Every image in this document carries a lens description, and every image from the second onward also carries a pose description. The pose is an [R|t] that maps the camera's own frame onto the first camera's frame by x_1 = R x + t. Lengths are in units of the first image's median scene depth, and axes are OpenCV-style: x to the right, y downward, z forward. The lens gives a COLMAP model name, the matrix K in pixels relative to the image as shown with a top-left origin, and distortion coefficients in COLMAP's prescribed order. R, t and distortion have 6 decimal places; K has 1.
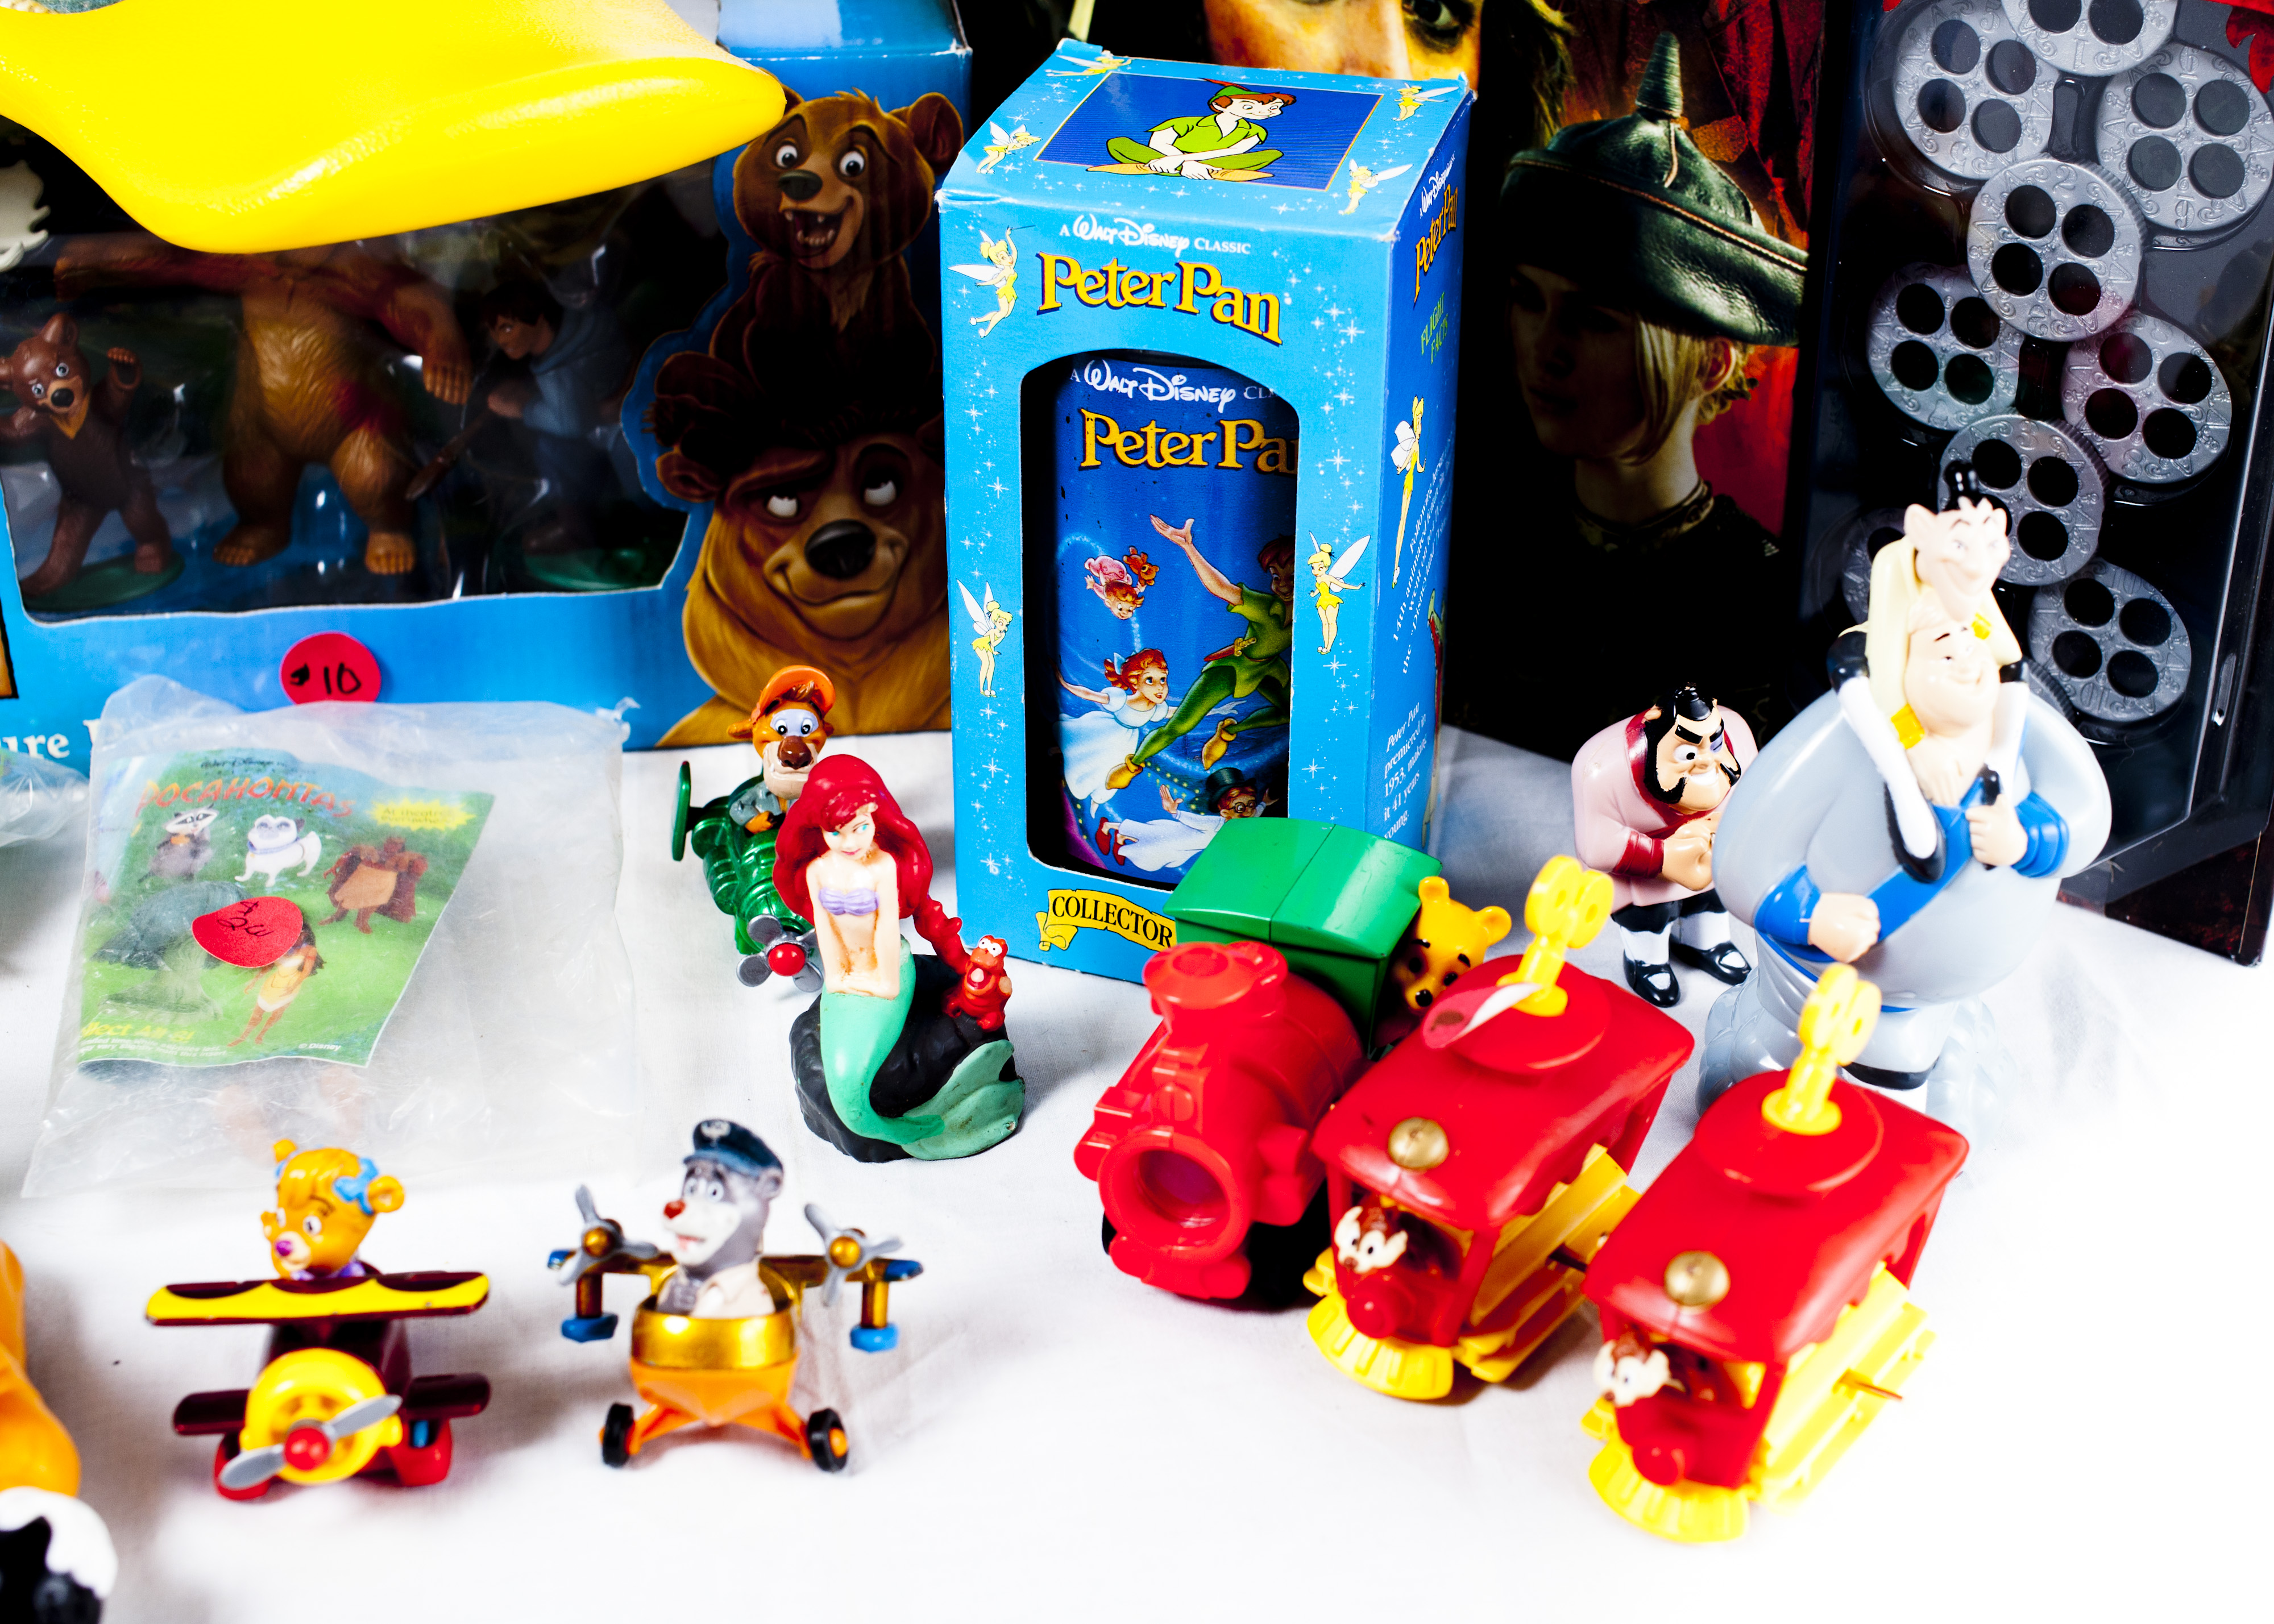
lens RADIAL K [[3102.9, 0, 1137.0], [0, 3102.9, 812.0], [0, 0, 1]] dist [-0.021235, 0.023901]
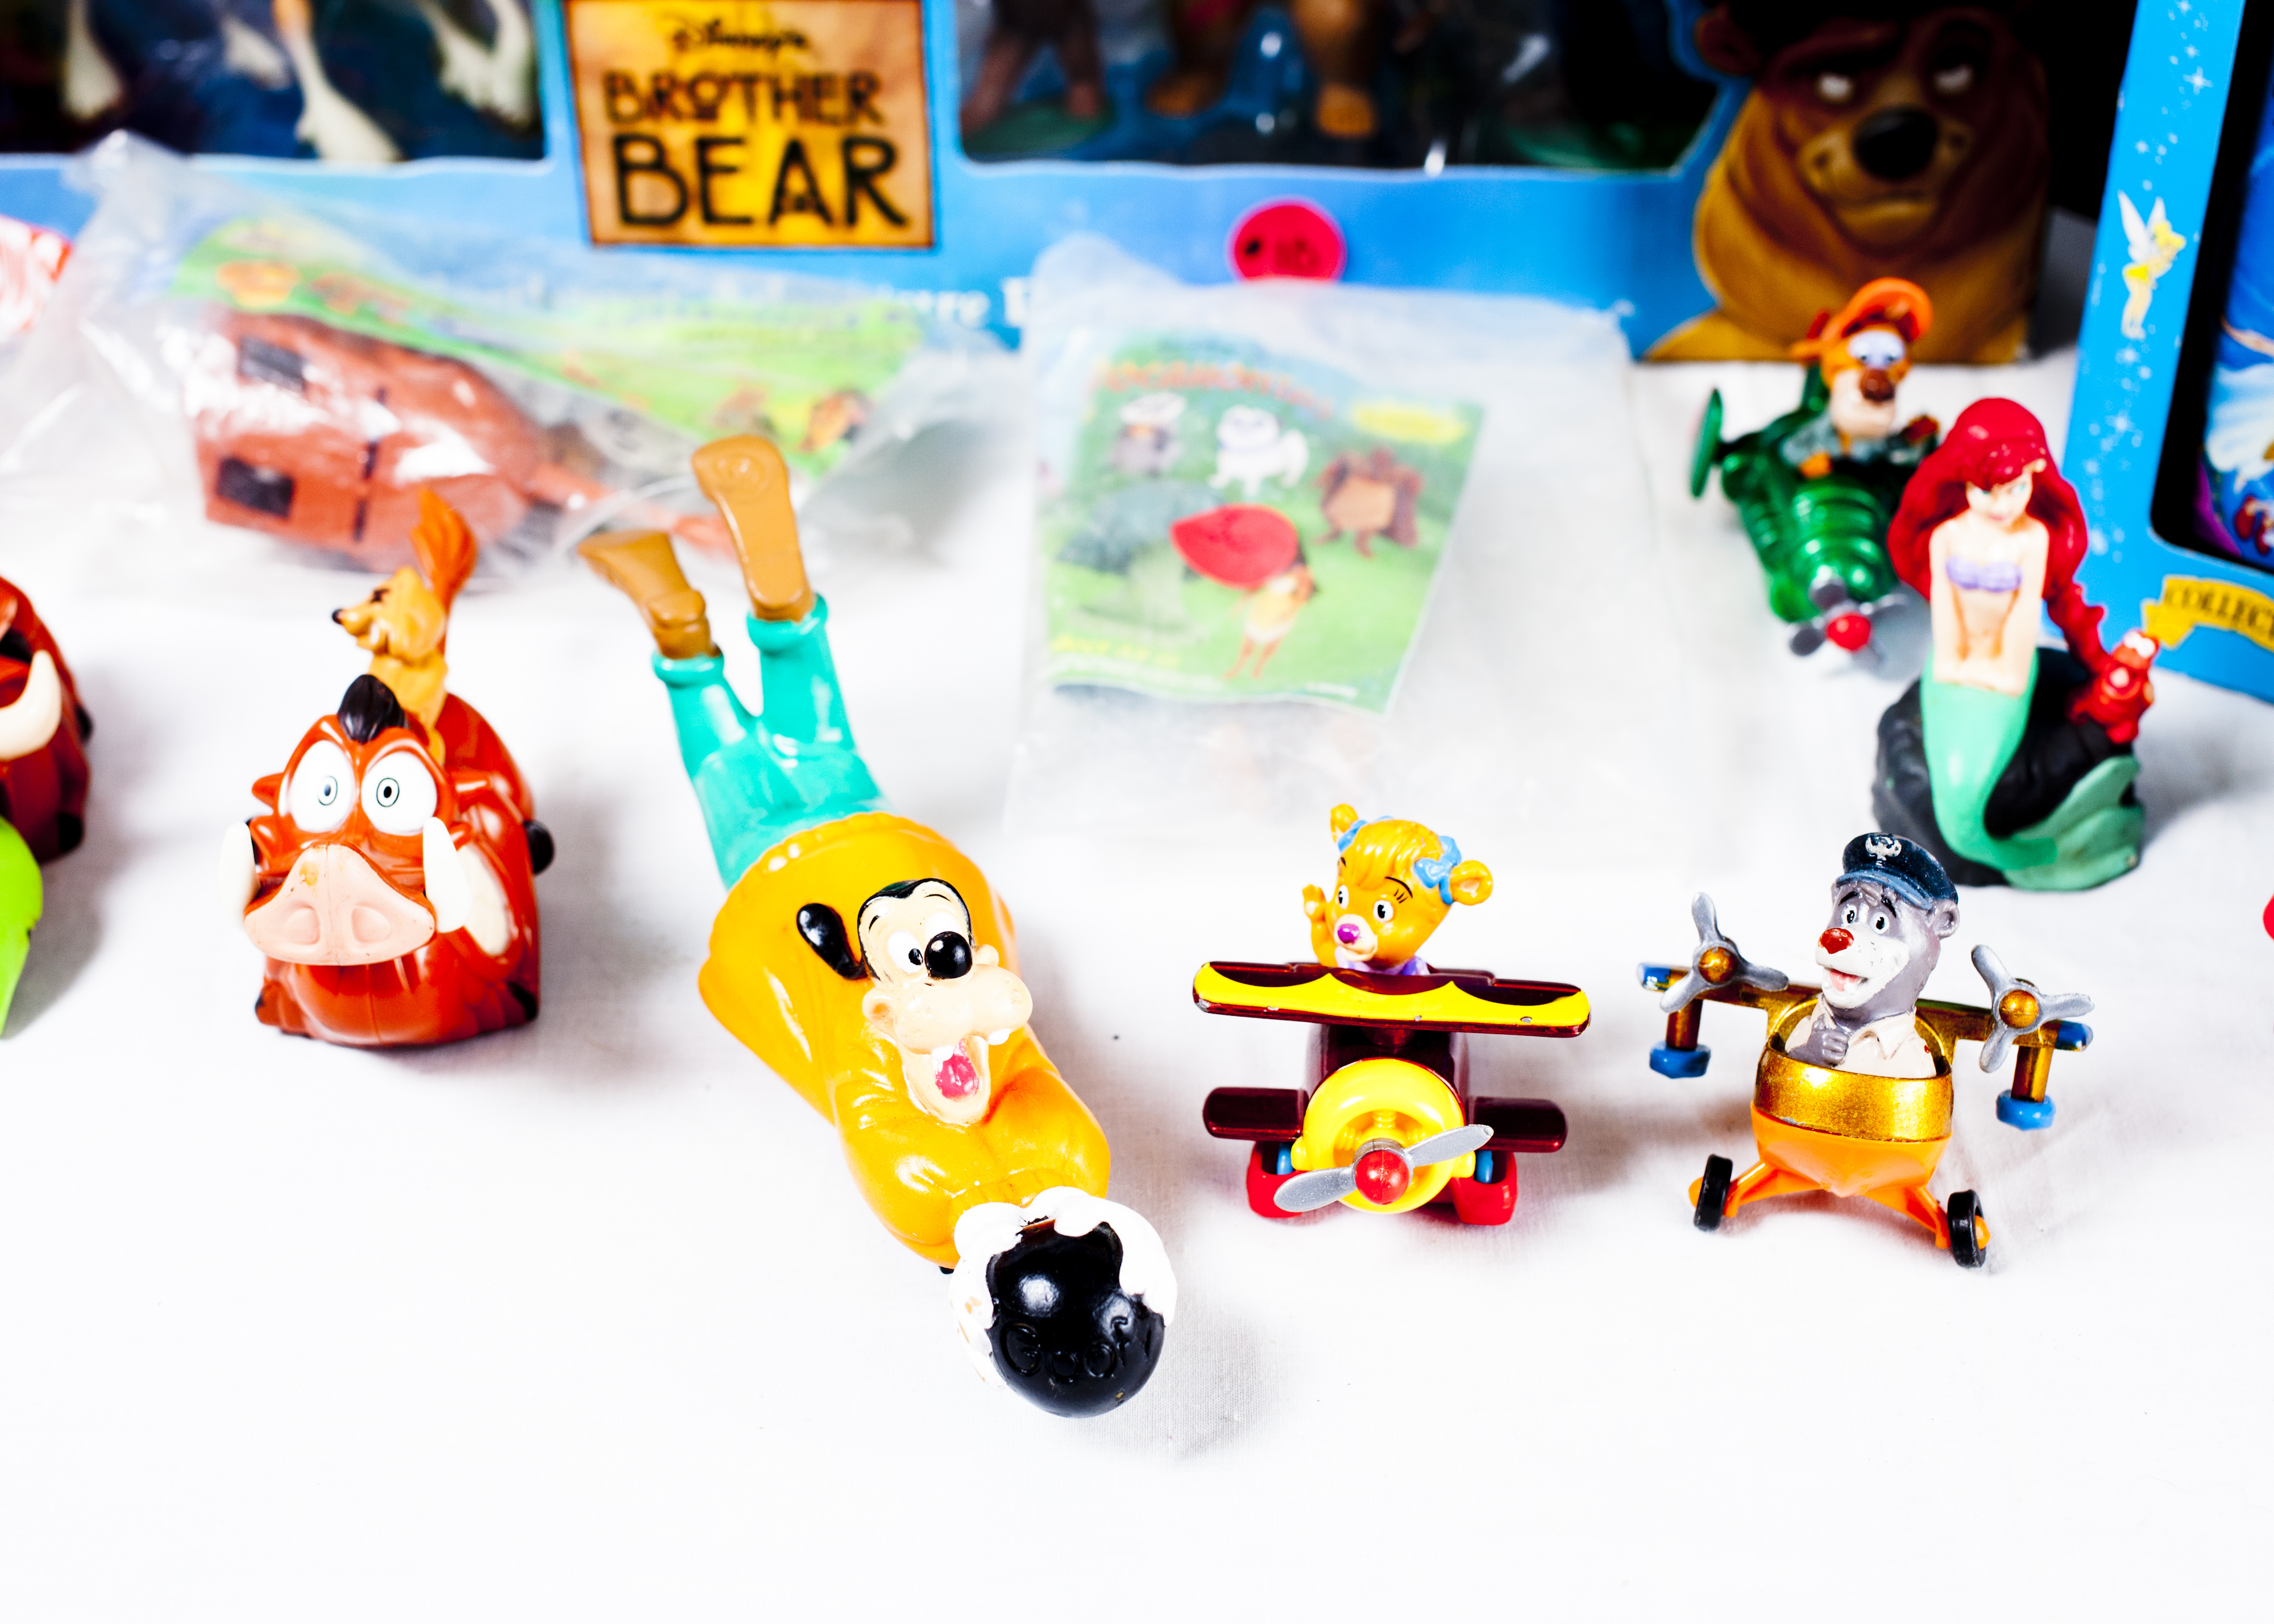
lens RADIAL K [[3279.7, 0, 1137.0], [0, 3279.7, 812.0], [0, 0, 1]] dist [-0.056315, -0.020281]
pose [[0.979756, 0.100103, -0.173370, -0.153653], [-0.079065, 0.989092, 0.124281, 0.000902], [0.183920, -0.108058, 0.976984, 0.100204]]
